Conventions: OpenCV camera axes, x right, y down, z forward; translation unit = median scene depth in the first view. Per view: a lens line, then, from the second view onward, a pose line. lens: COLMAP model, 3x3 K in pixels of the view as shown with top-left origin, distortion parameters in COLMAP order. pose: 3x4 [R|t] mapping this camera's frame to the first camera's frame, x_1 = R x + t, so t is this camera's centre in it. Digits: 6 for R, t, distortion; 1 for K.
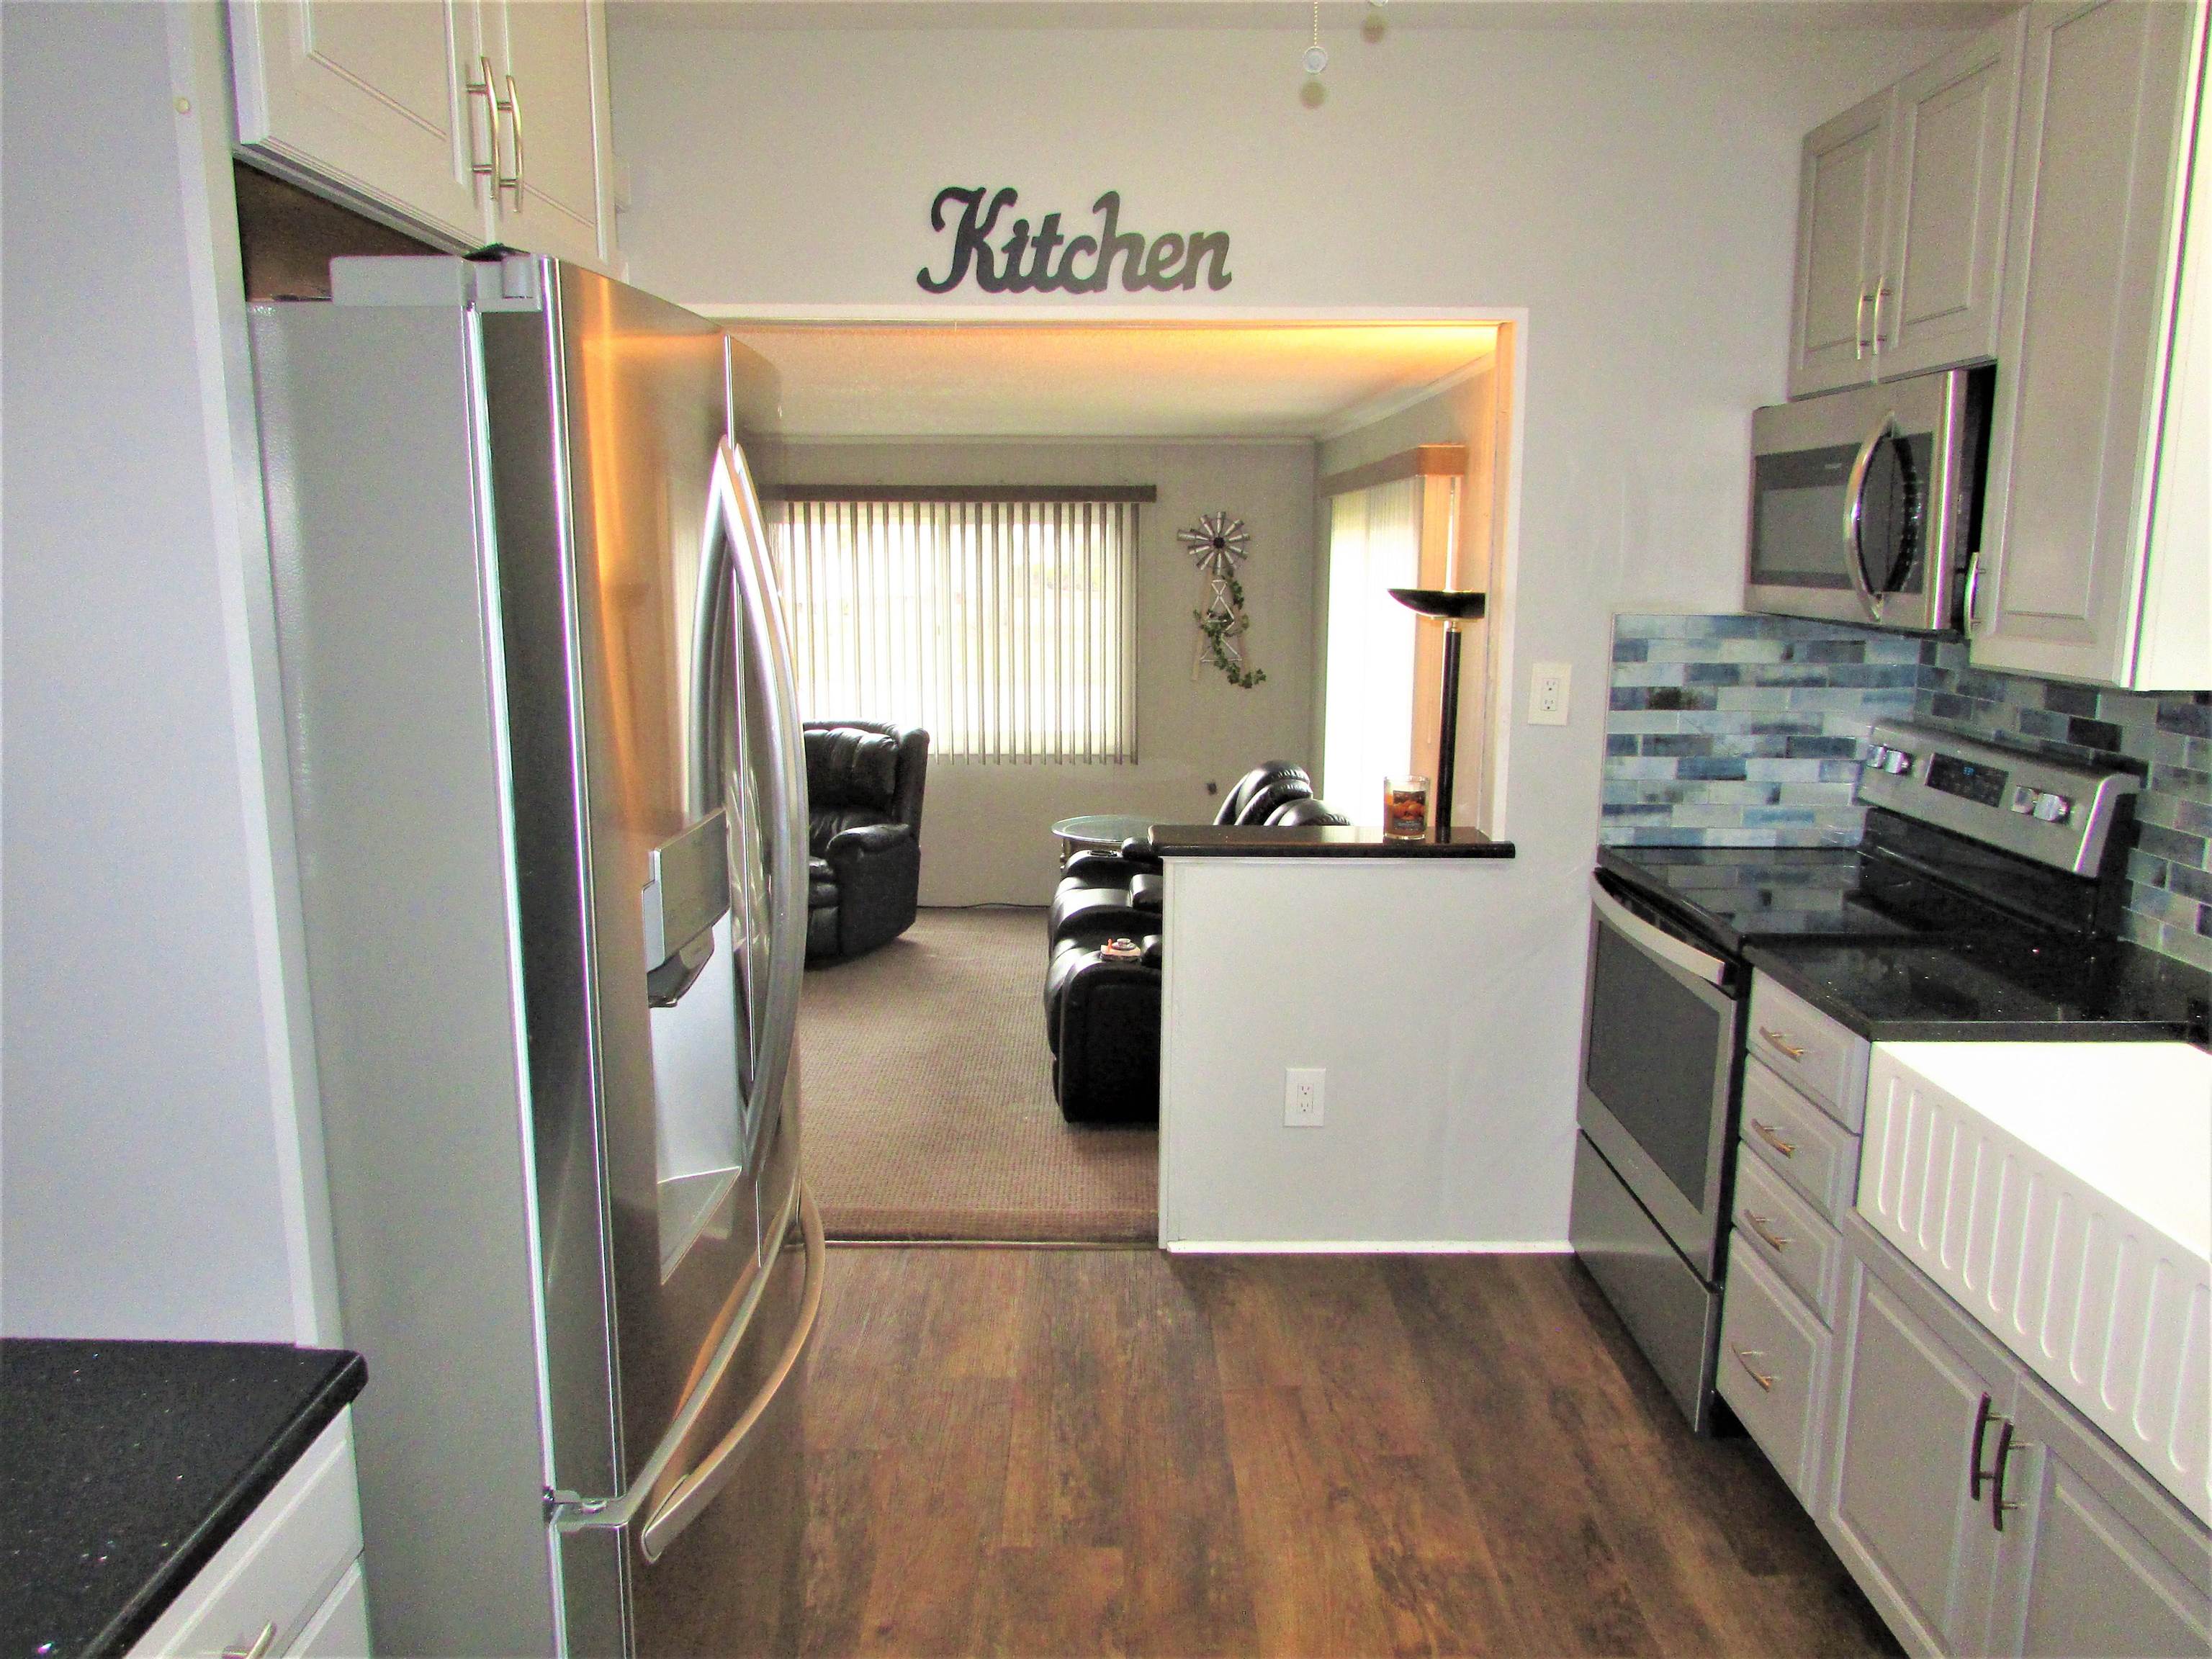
lens RADIAL K [[1580.2, 0, 1101.7], [0, 1580.2, 825.2], [0, 0, 1]] dist [-0.034377, 0.022158]
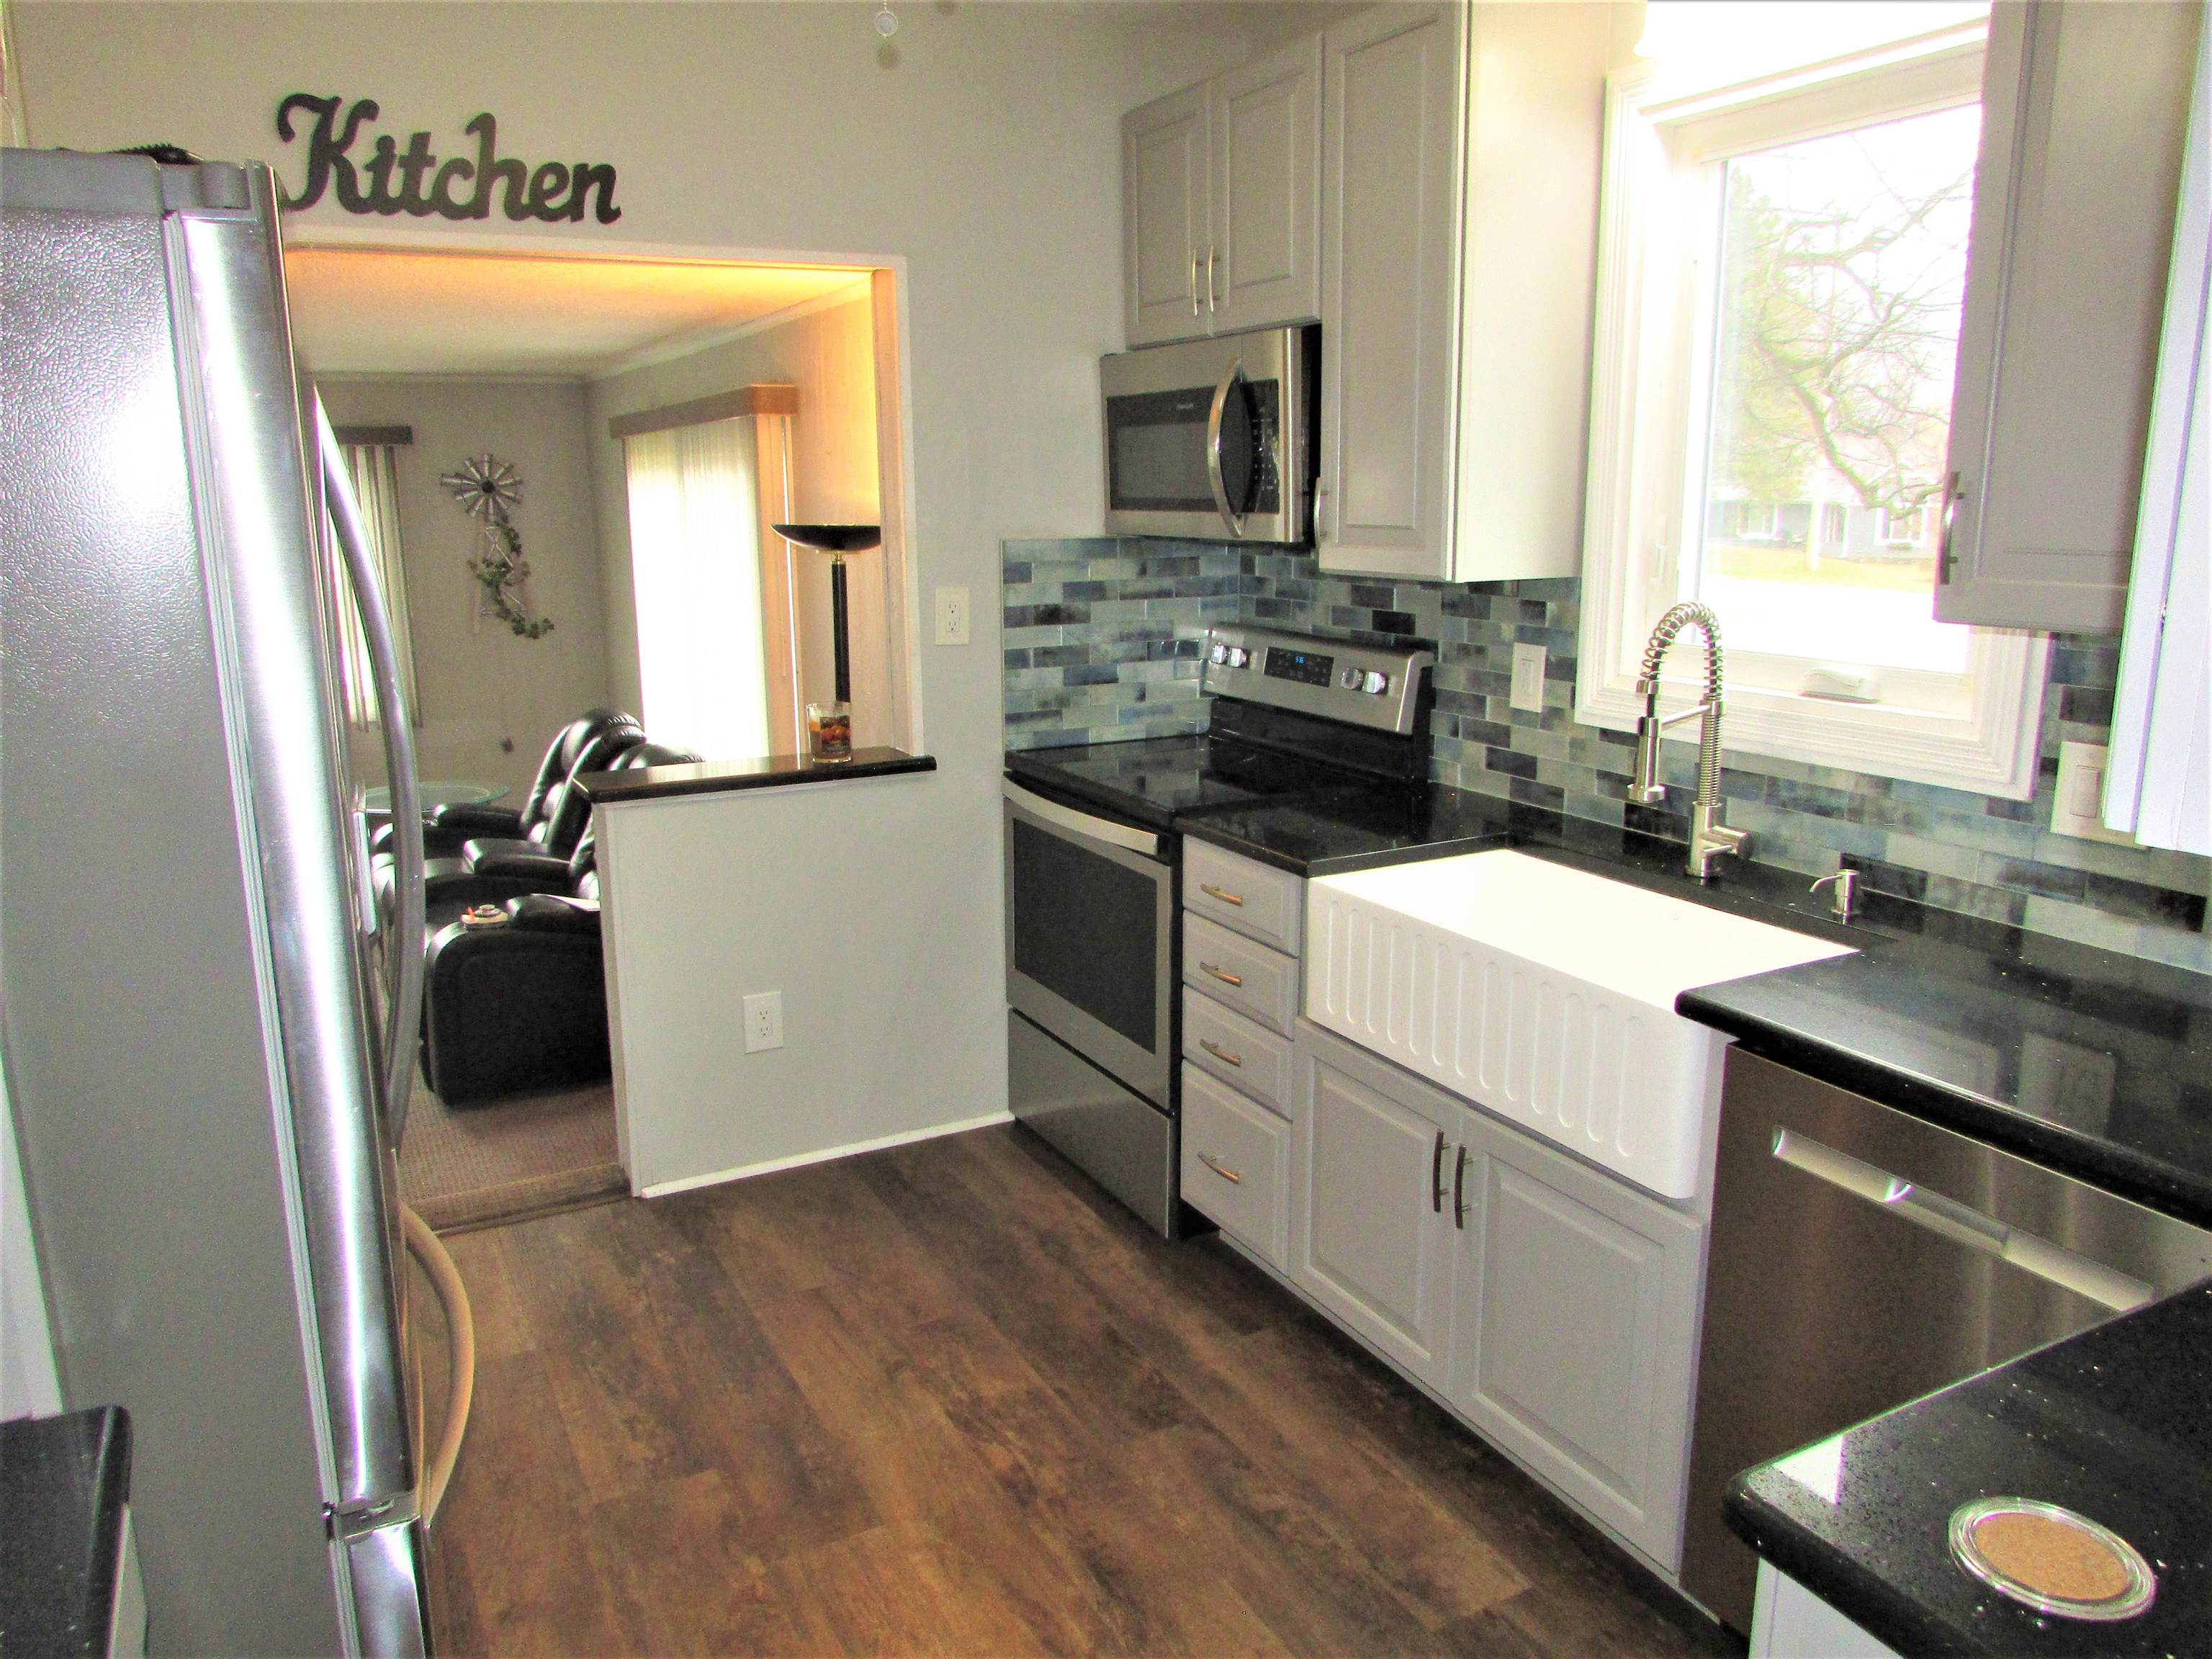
lens RADIAL K [[1580.2, 0, 1086.9], [0, 1580.2, 826.4], [0, 0, 1]] dist [-0.034377, 0.022158]
pose [[0.884171, -0.113106, 0.453264, -0.149187], [0.096451, 0.993541, 0.059781, 0.004609], [-0.457098, -0.009139, 0.889369, -0.014253]]
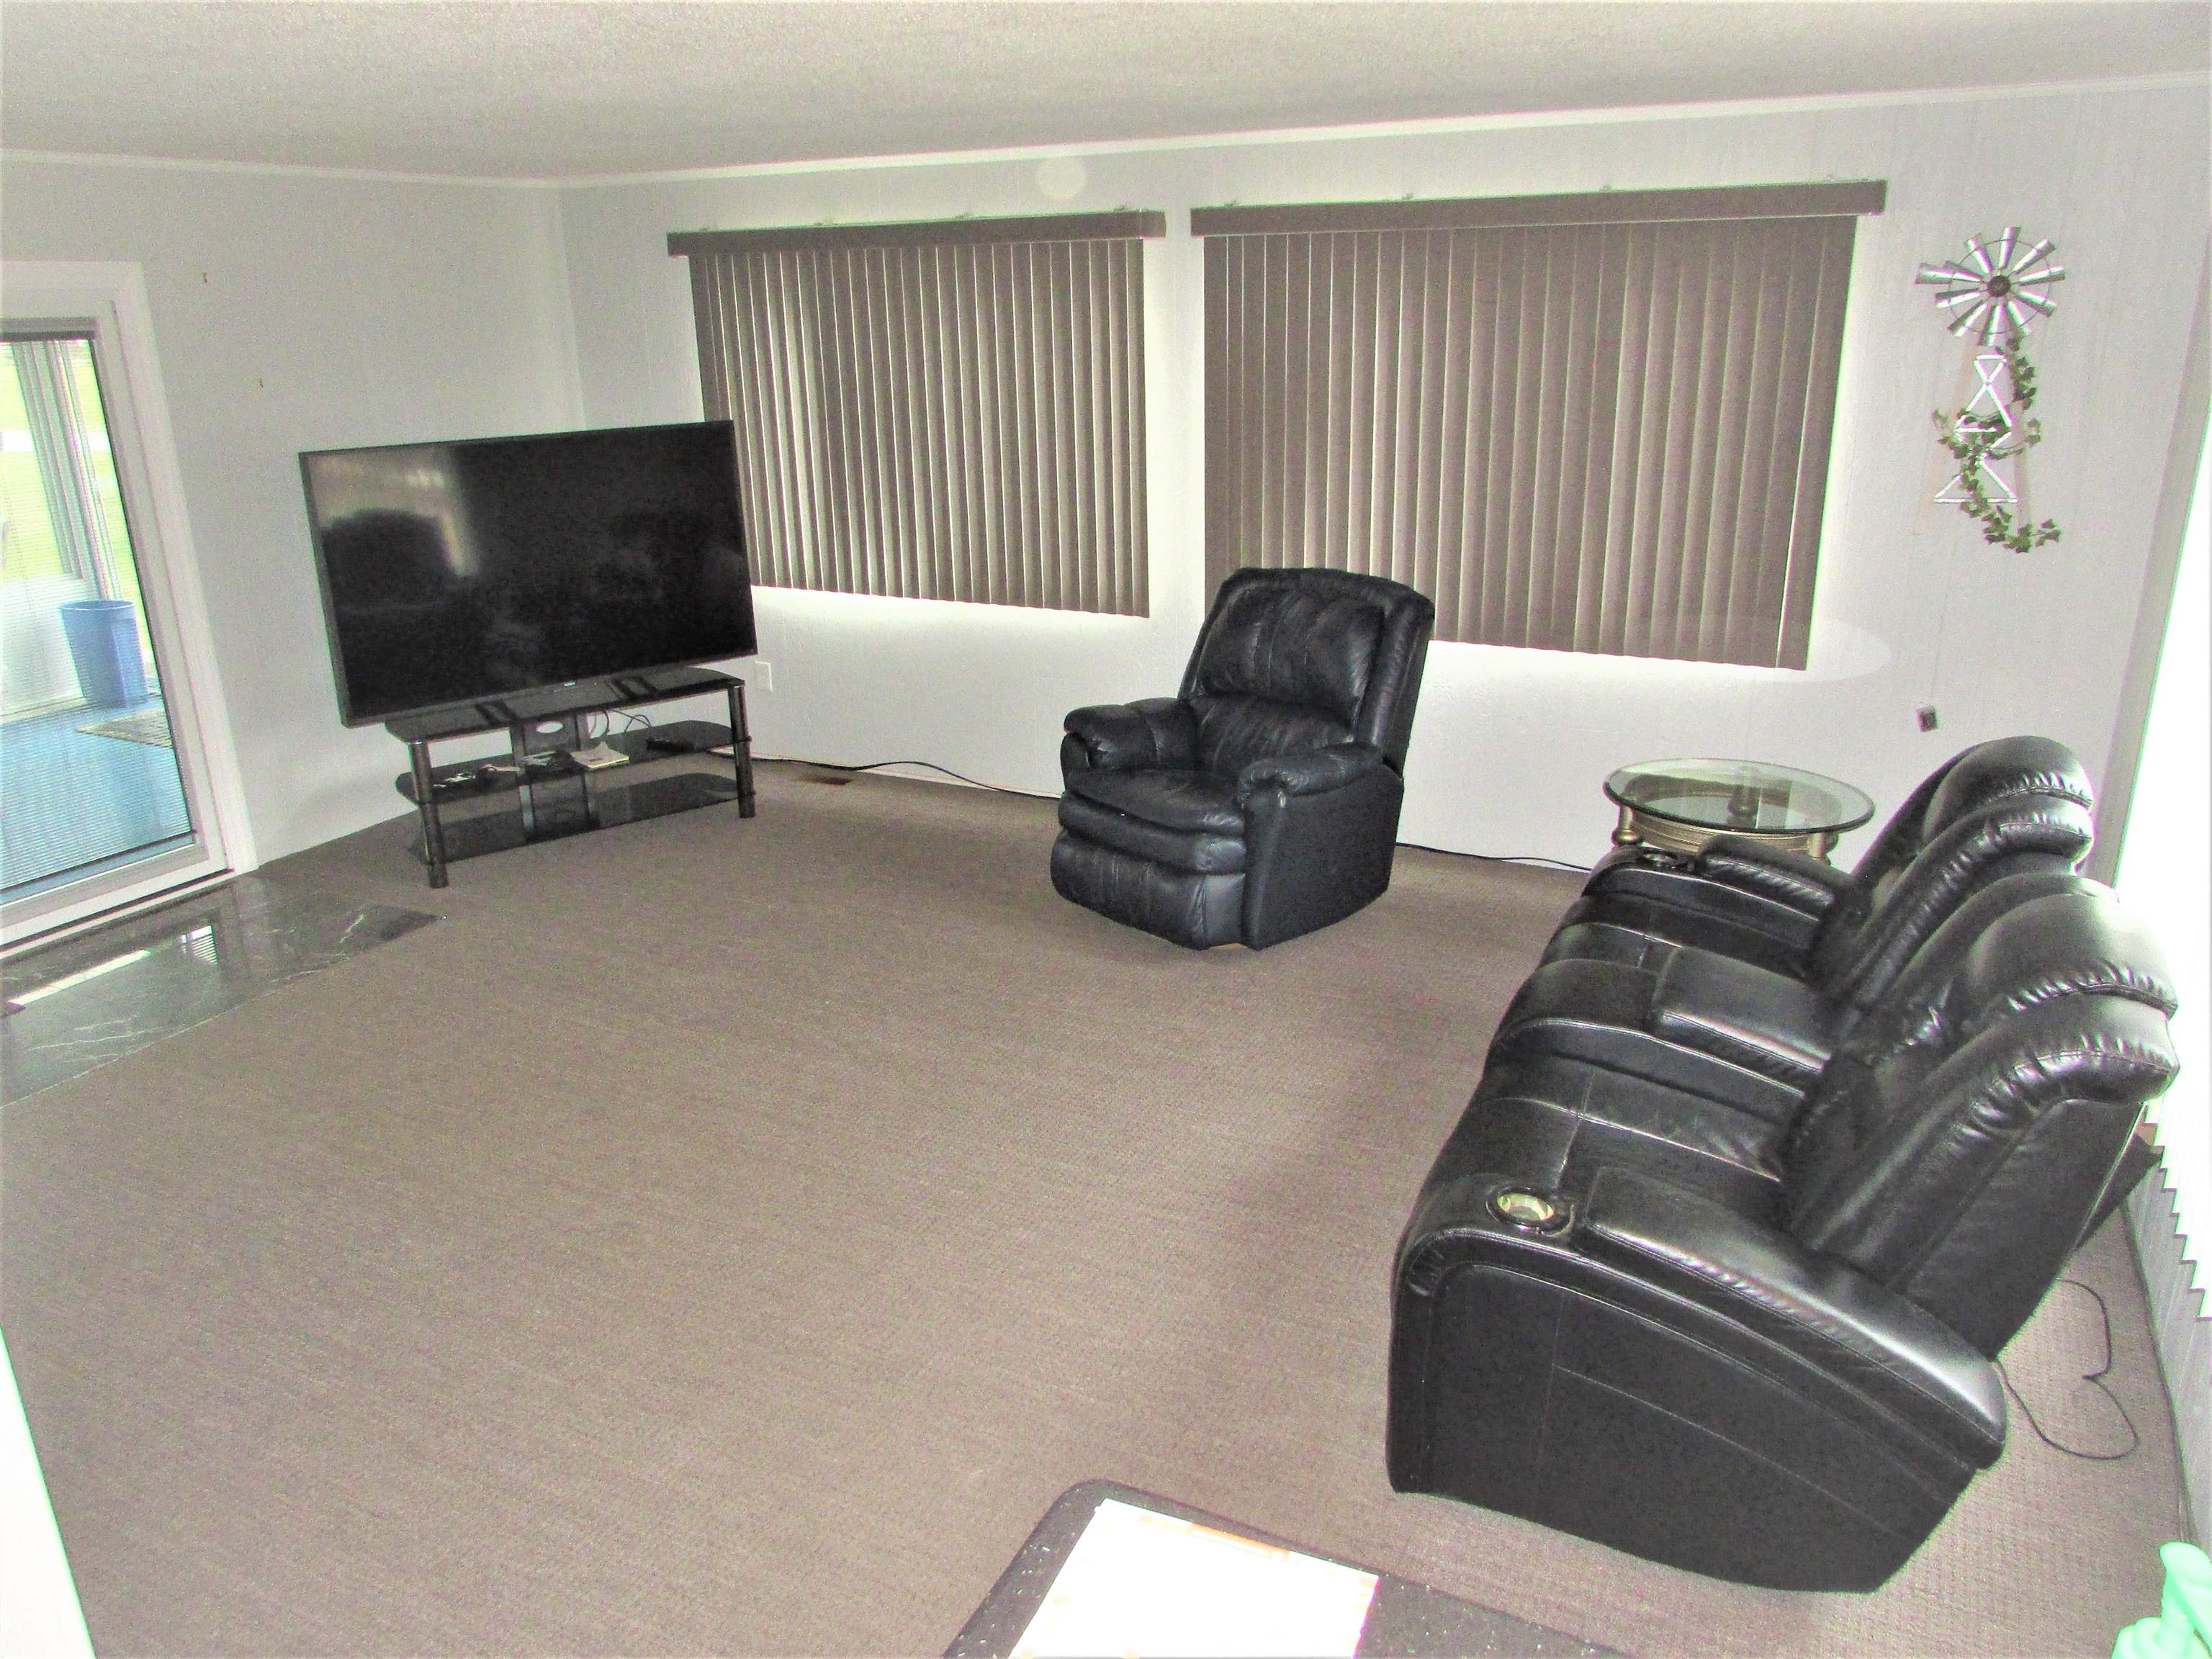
lens RADIAL K [[1580.2, 0, 1105.6], [0, 1580.2, 836.9], [0, 0, 1]] dist [-0.034377, 0.022158]
pose [[0.895743, 0.126025, -0.426336, 0.131065], [-0.063822, 0.985499, 0.157221, -0.138878], [0.439967, -0.113620, 0.890797, 0.895638]]
